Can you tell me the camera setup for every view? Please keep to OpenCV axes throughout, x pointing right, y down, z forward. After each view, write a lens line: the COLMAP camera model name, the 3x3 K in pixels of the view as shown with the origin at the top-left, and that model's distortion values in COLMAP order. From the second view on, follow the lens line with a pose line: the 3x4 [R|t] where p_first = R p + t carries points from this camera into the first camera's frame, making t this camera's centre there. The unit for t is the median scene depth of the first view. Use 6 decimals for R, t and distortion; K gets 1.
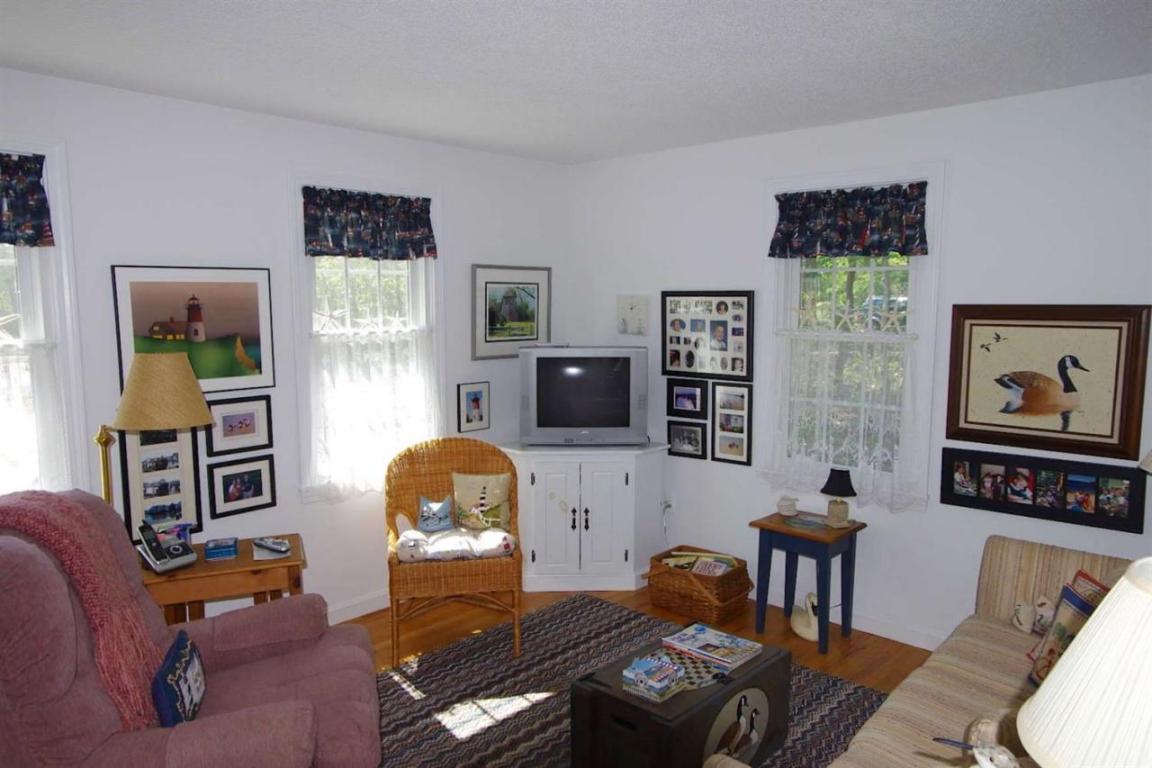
lens RADIAL K [[787.4, 0, 576.0], [0, 787.4, 384.0], [0, 0, 1]] dist [-0.003354, -0.001153]
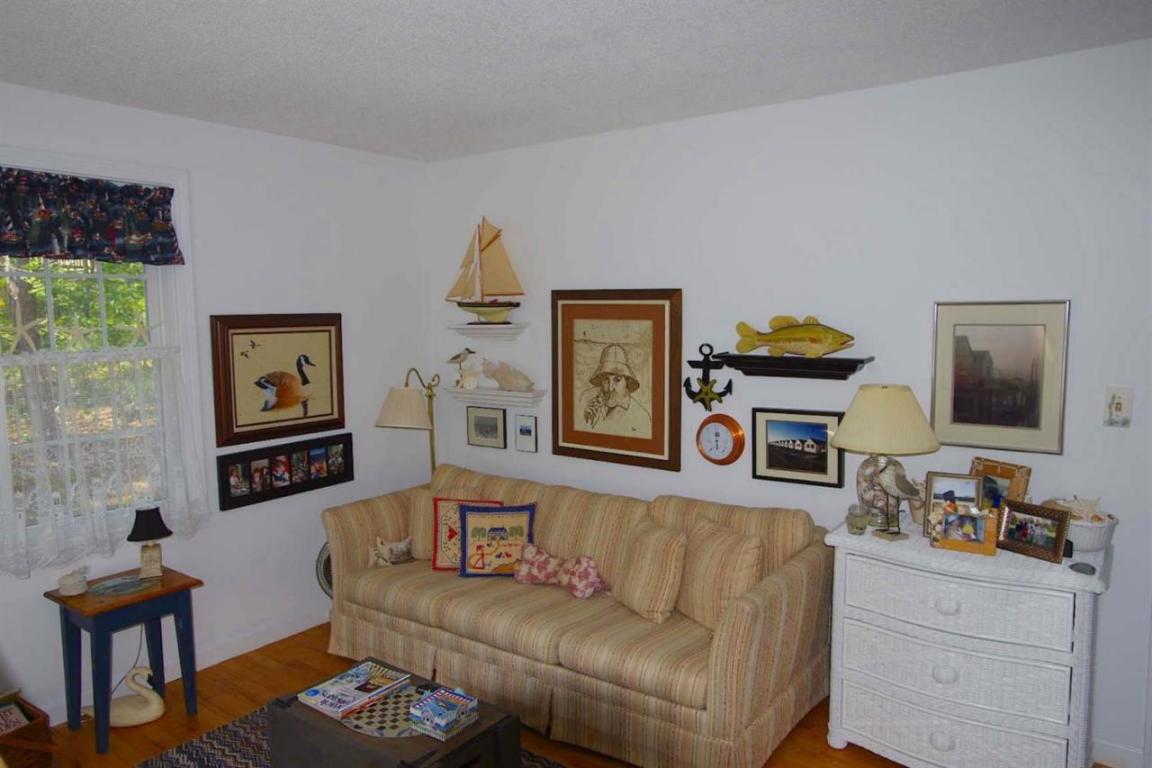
lens RADIAL K [[787.4, 0, 576.0], [0, 787.4, 384.0], [0, 0, 1]] dist [-0.003354, -0.001153]
pose [[-0.112578, -0.095476, 0.989045, -0.606377], [0.116141, 0.987286, 0.108526, -0.071263], [-0.986832, 0.127087, -0.100058, 0.667155]]
